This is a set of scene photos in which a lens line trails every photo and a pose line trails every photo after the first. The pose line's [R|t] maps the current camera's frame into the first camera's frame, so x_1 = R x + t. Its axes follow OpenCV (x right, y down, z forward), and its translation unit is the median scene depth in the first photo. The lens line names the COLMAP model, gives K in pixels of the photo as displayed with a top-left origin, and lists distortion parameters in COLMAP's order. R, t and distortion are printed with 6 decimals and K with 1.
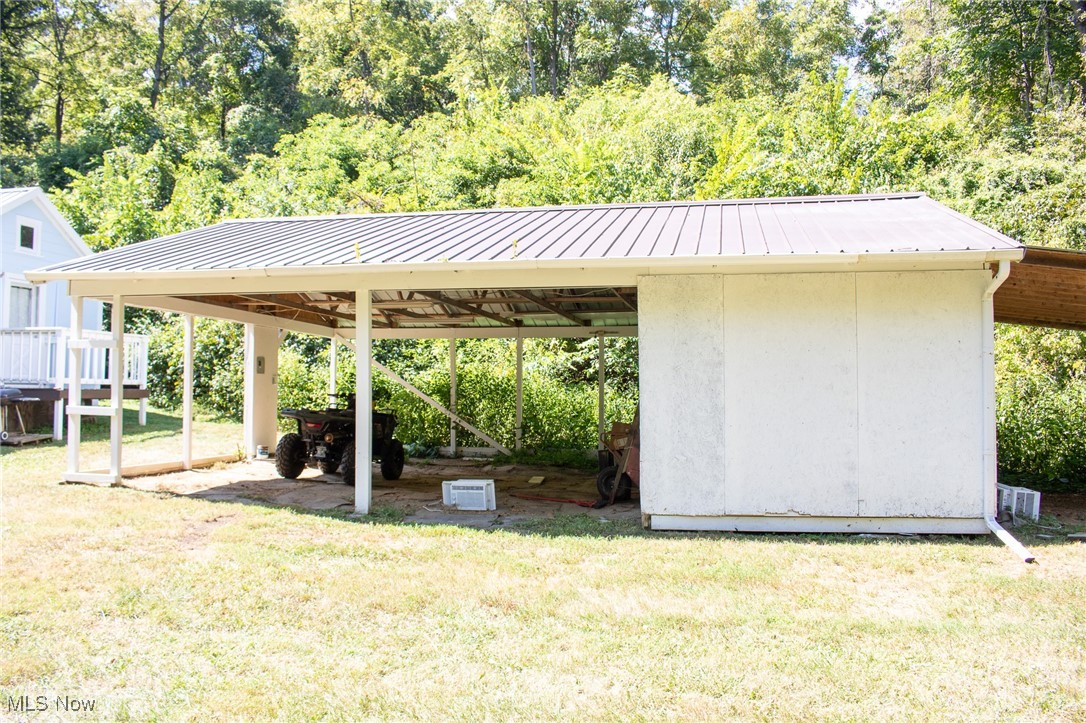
lens RADIAL K [[919.7, 0, 542.6], [0, 919.7, 362.9], [0, 0, 1]] dist [-0.115655, 0.029196]
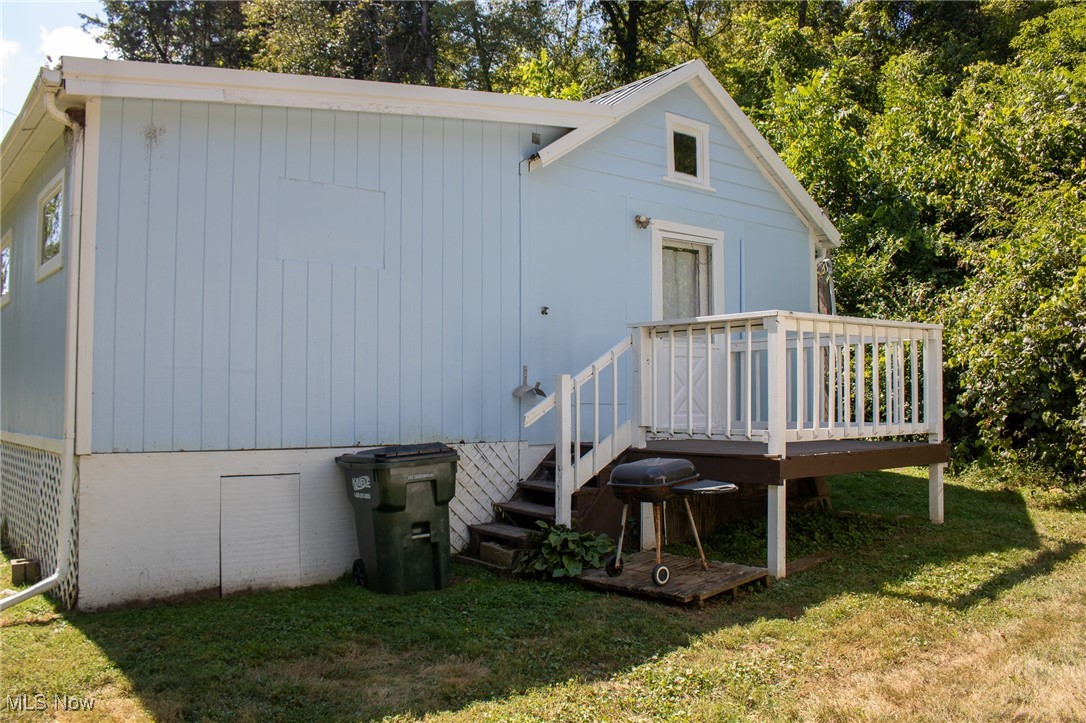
lens RADIAL K [[919.7, 0, 542.6], [0, 919.7, 363.3], [0, 0, 1]] dist [-0.115655, 0.029196]
pose [[0.783802, -0.034547, -0.620049, -0.309011], [0.030552, 0.999388, -0.017062, -0.009301], [0.620259, -0.005571, 0.784378, 0.507468]]
